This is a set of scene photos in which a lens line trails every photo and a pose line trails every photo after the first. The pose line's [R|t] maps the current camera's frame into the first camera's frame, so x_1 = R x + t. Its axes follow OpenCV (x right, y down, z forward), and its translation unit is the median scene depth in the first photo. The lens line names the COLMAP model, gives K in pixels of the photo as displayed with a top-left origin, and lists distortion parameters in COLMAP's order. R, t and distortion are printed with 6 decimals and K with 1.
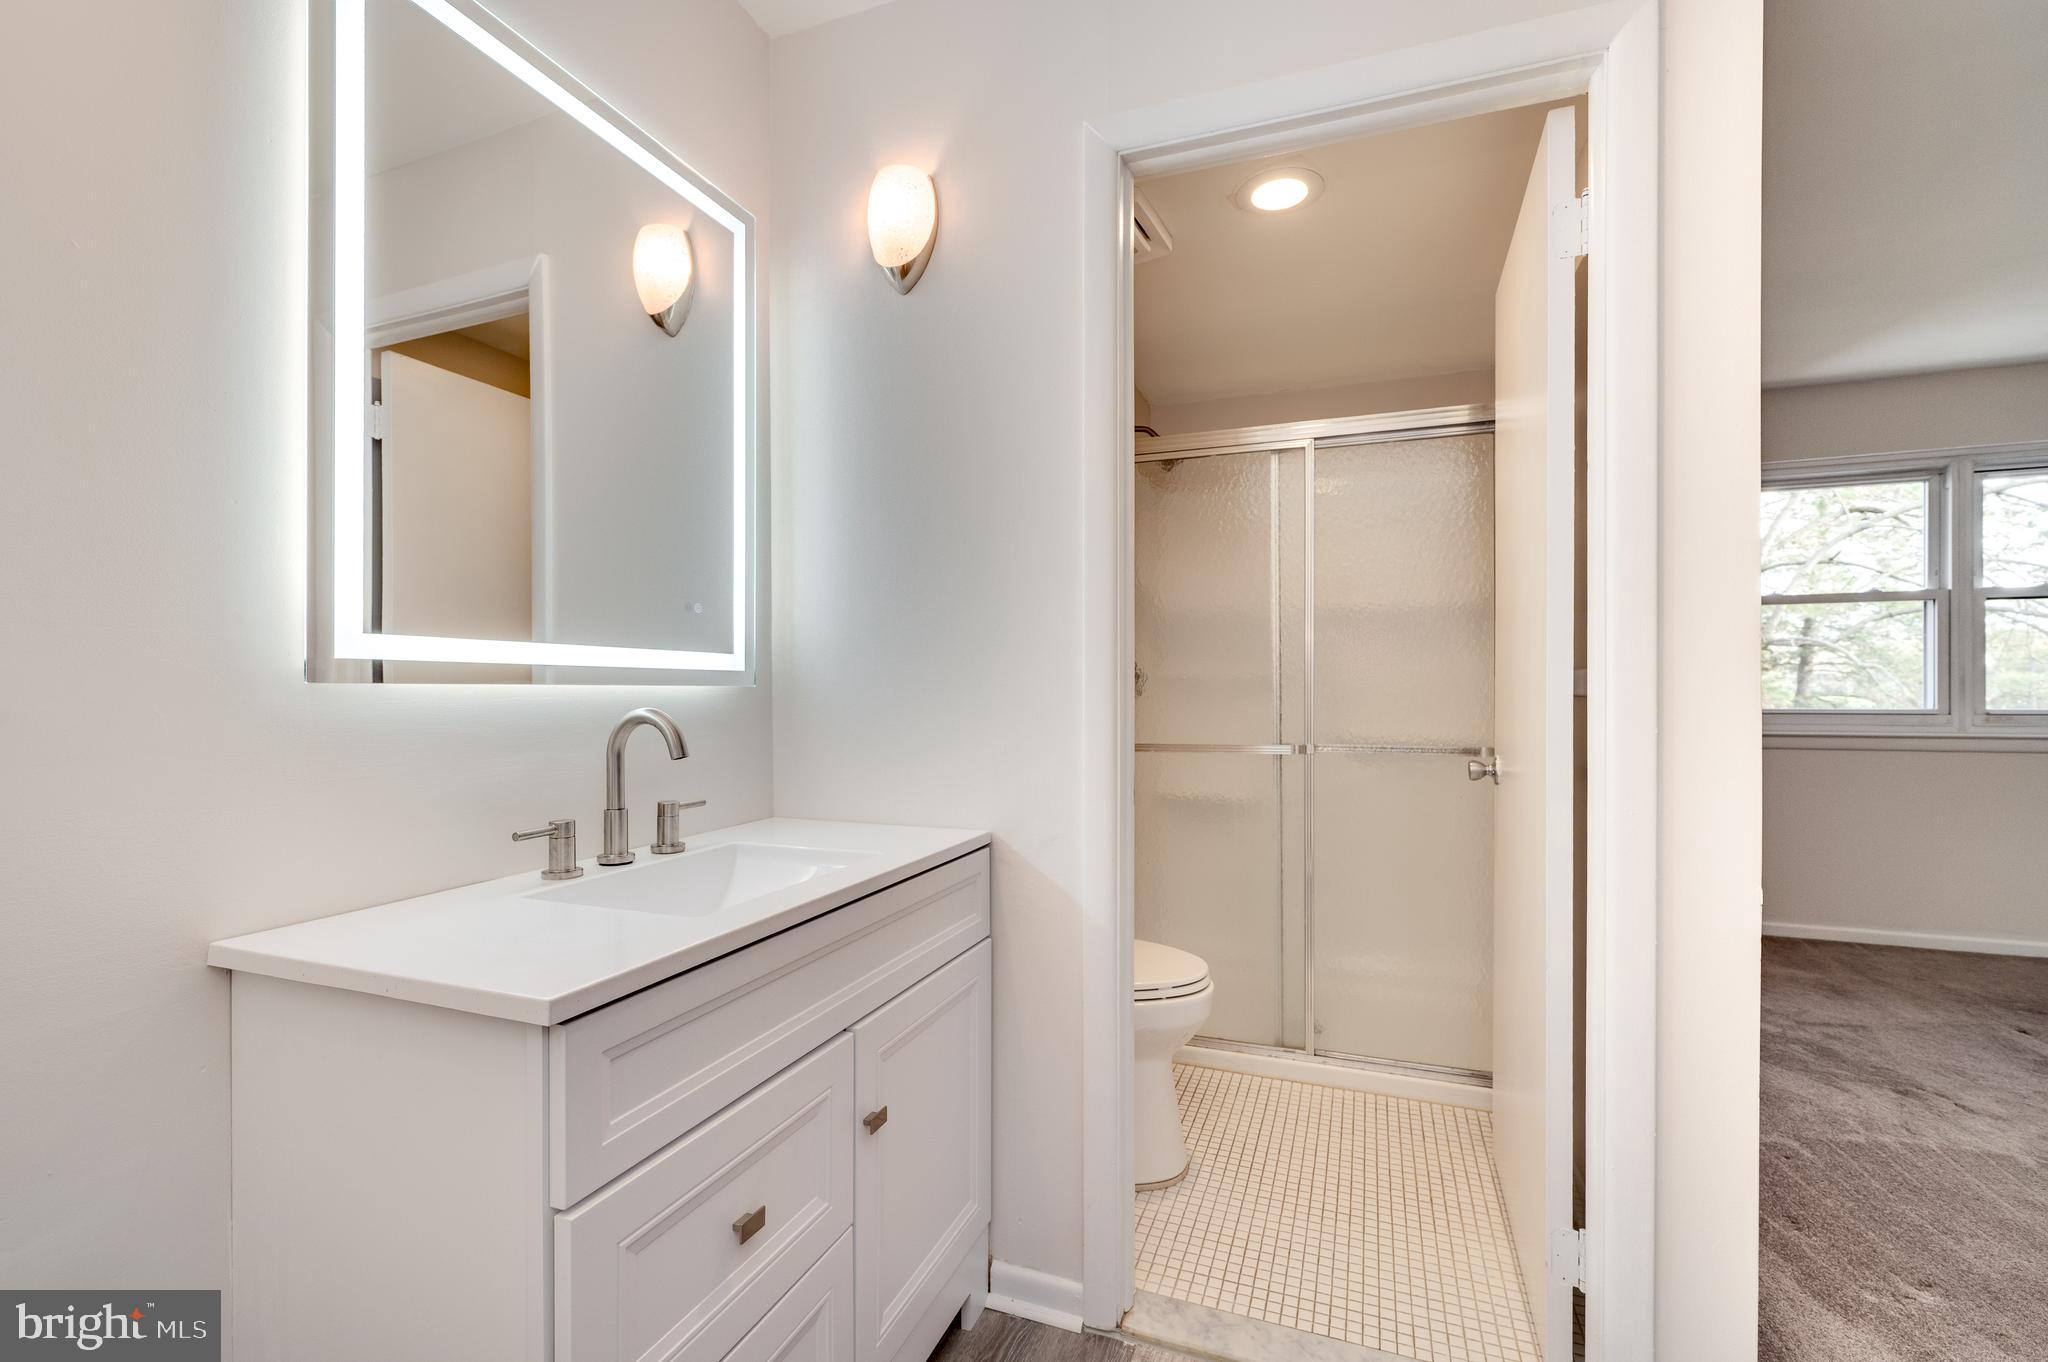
lens RADIAL K [[864.6, 0, 1032.5], [0, 864.6, 688.6], [0, 0, 1]] dist [0.002488, -0.000005]
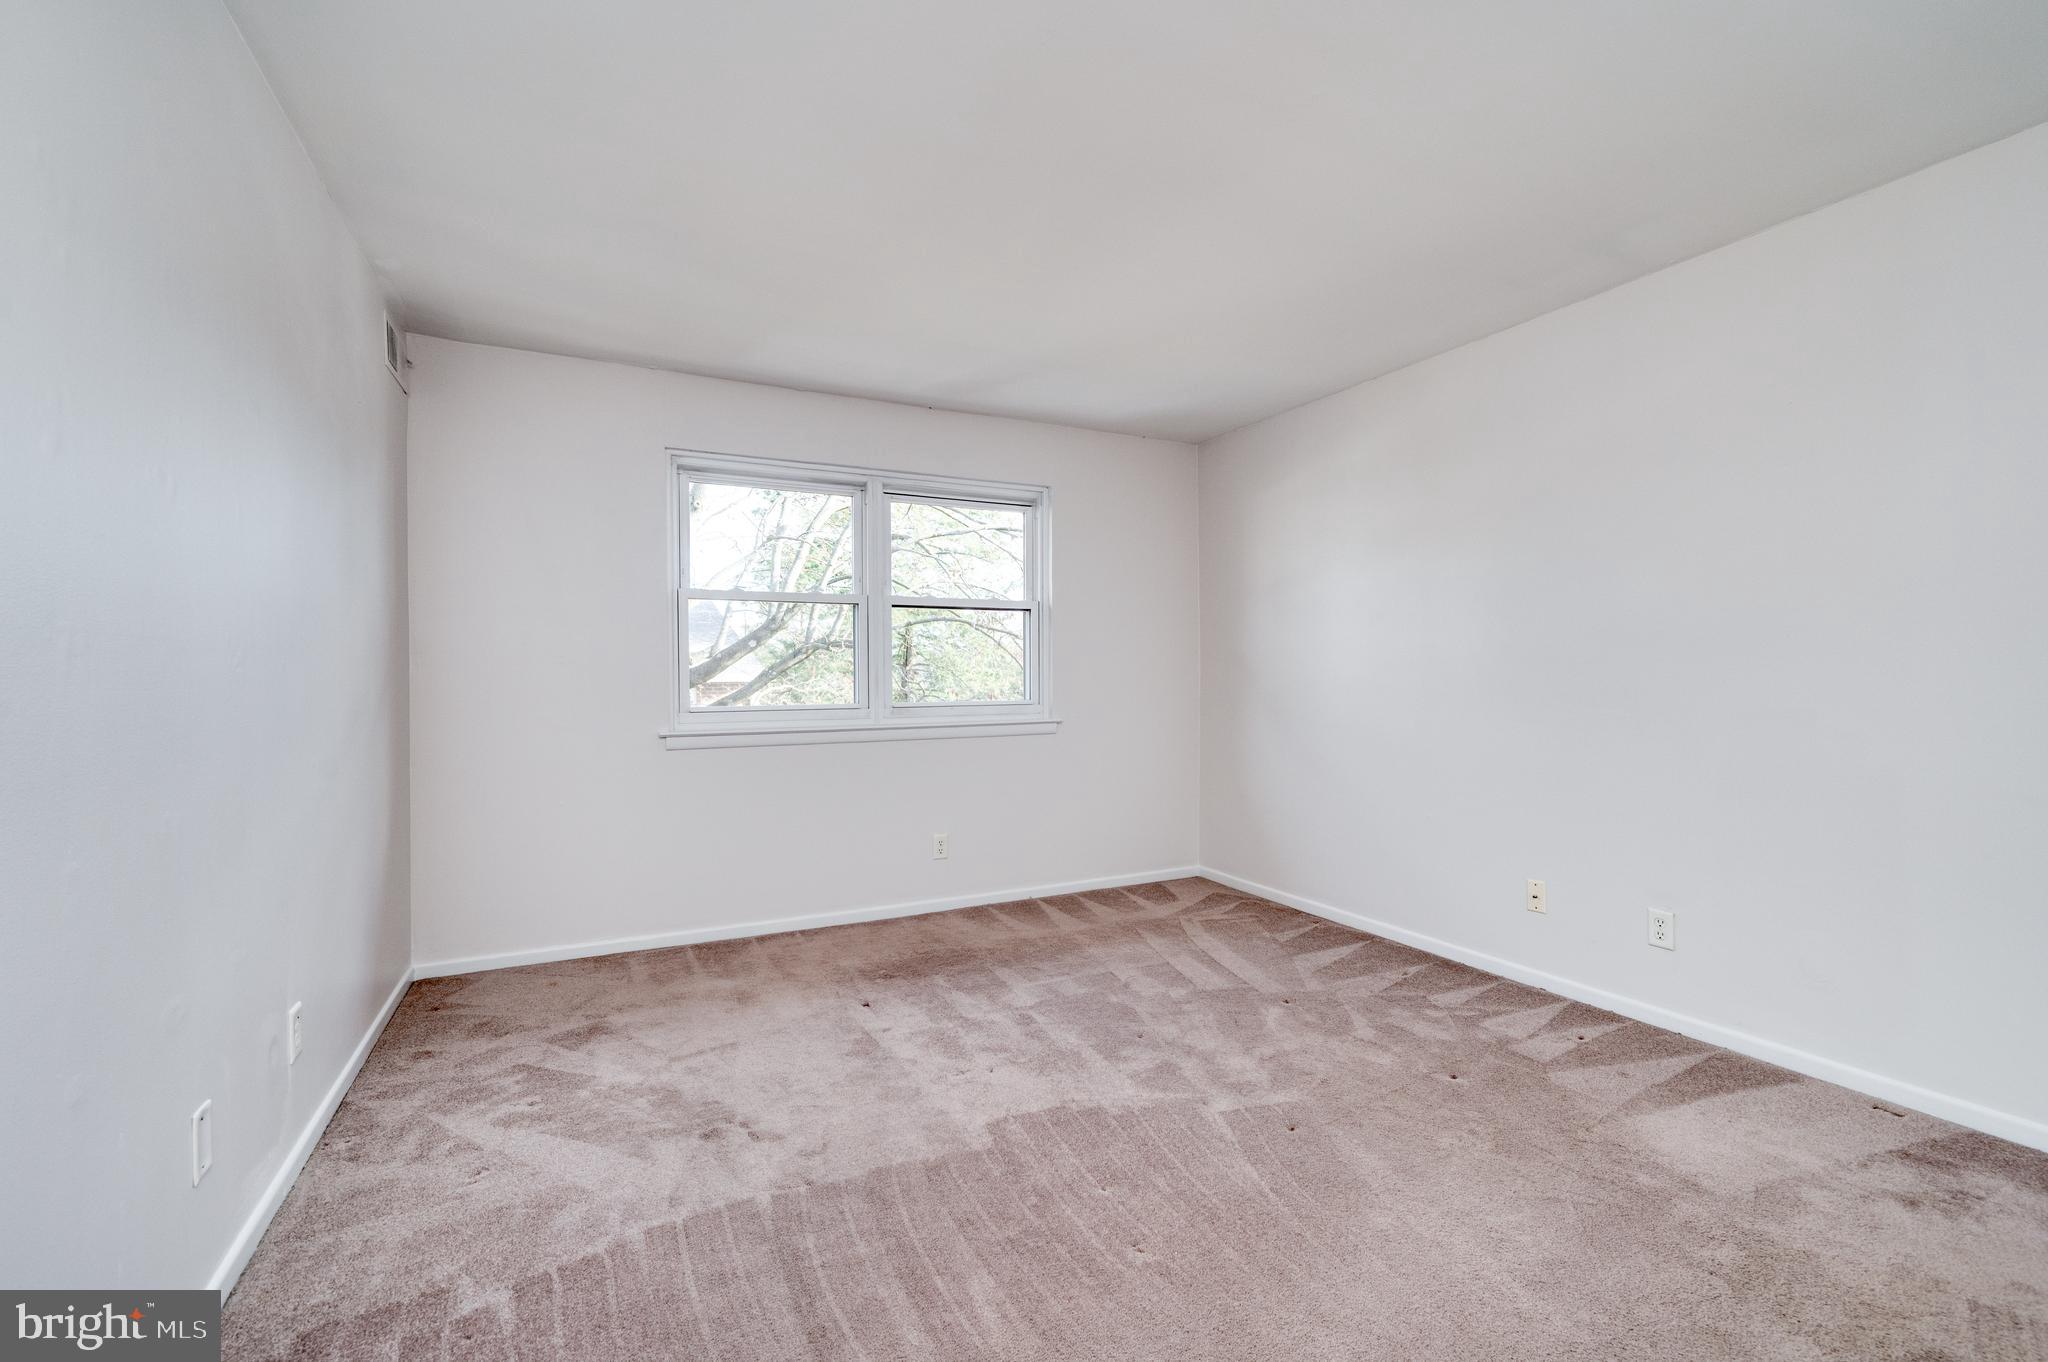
lens RADIAL K [[880.7, 0, 1024.5], [0, 880.7, 687.3], [0, 0, 1]] dist [0.001126, 0.000273]
pose [[0.675594, -0.005025, 0.737257, 0.467778], [0.002410, 0.999986, 0.004607, -0.001330], [-0.737270, -0.001335, 0.675597, 0.119922]]
